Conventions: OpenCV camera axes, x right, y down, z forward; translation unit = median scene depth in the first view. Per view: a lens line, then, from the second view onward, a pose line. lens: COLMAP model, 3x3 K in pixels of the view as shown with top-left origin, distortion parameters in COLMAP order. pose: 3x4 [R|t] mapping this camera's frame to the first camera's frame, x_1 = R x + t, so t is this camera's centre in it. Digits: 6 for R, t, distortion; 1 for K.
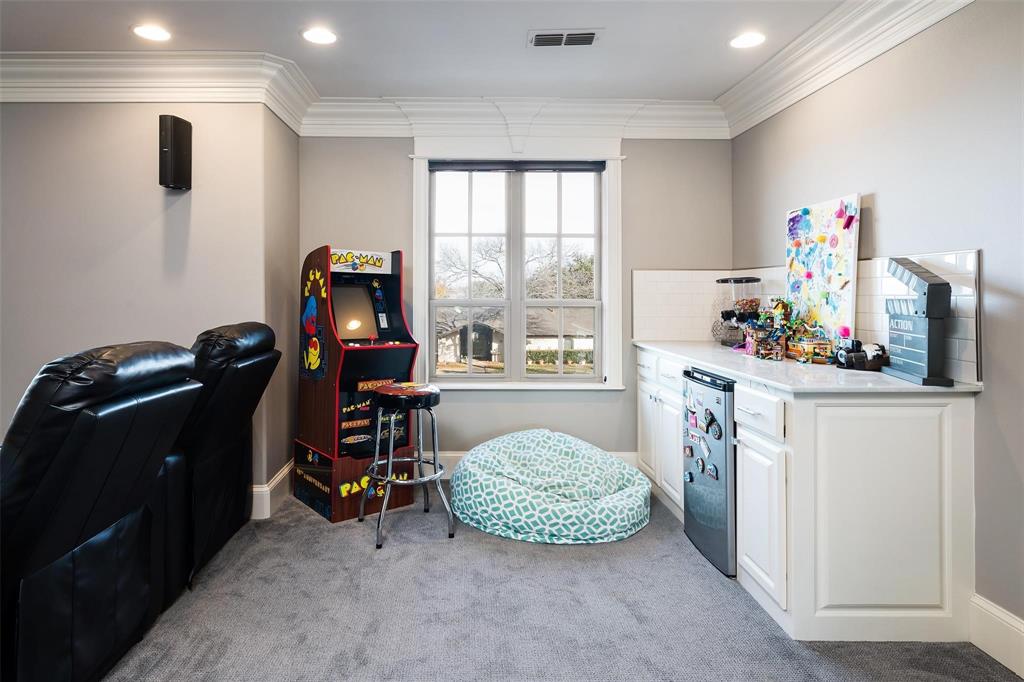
lens RADIAL K [[554.0, 0, 511.0], [0, 554.0, 331.1], [0, 0, 1]] dist [0.004612, 0.000556]
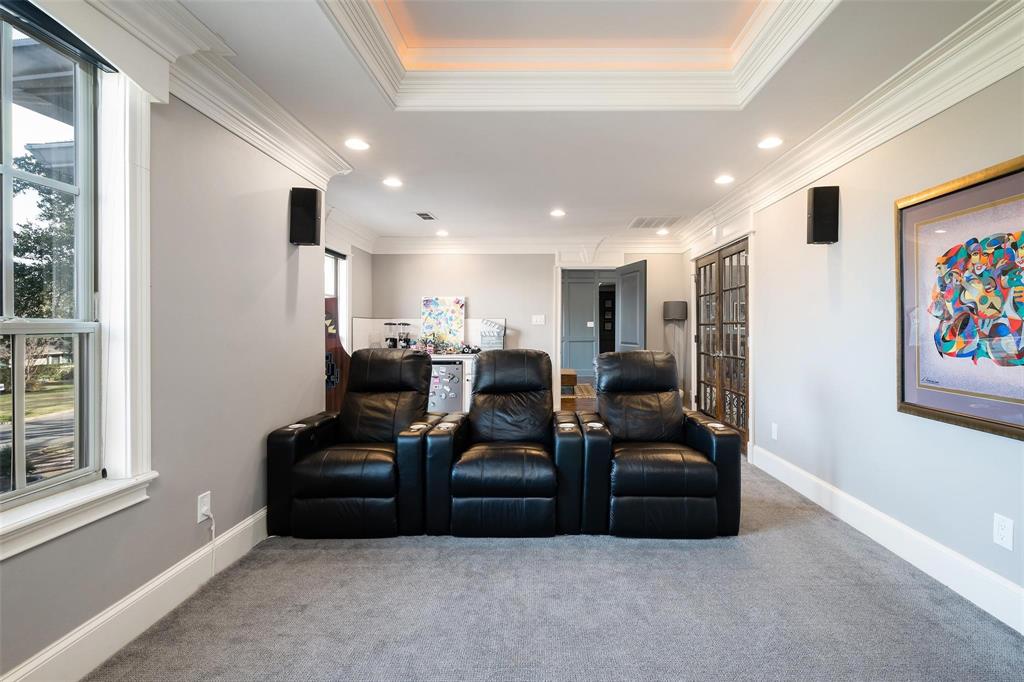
lens RADIAL K [[549.8, 0, 512.0], [0, 549.8, 341.0], [0, 0, 1]] dist [-0.002023, -0.000029]
pose [[0.069269, -0.012812, 0.997516, -2.050026], [0.070298, 0.997495, 0.007930, -0.013779], [-0.995118, 0.069574, 0.069996, 0.487628]]
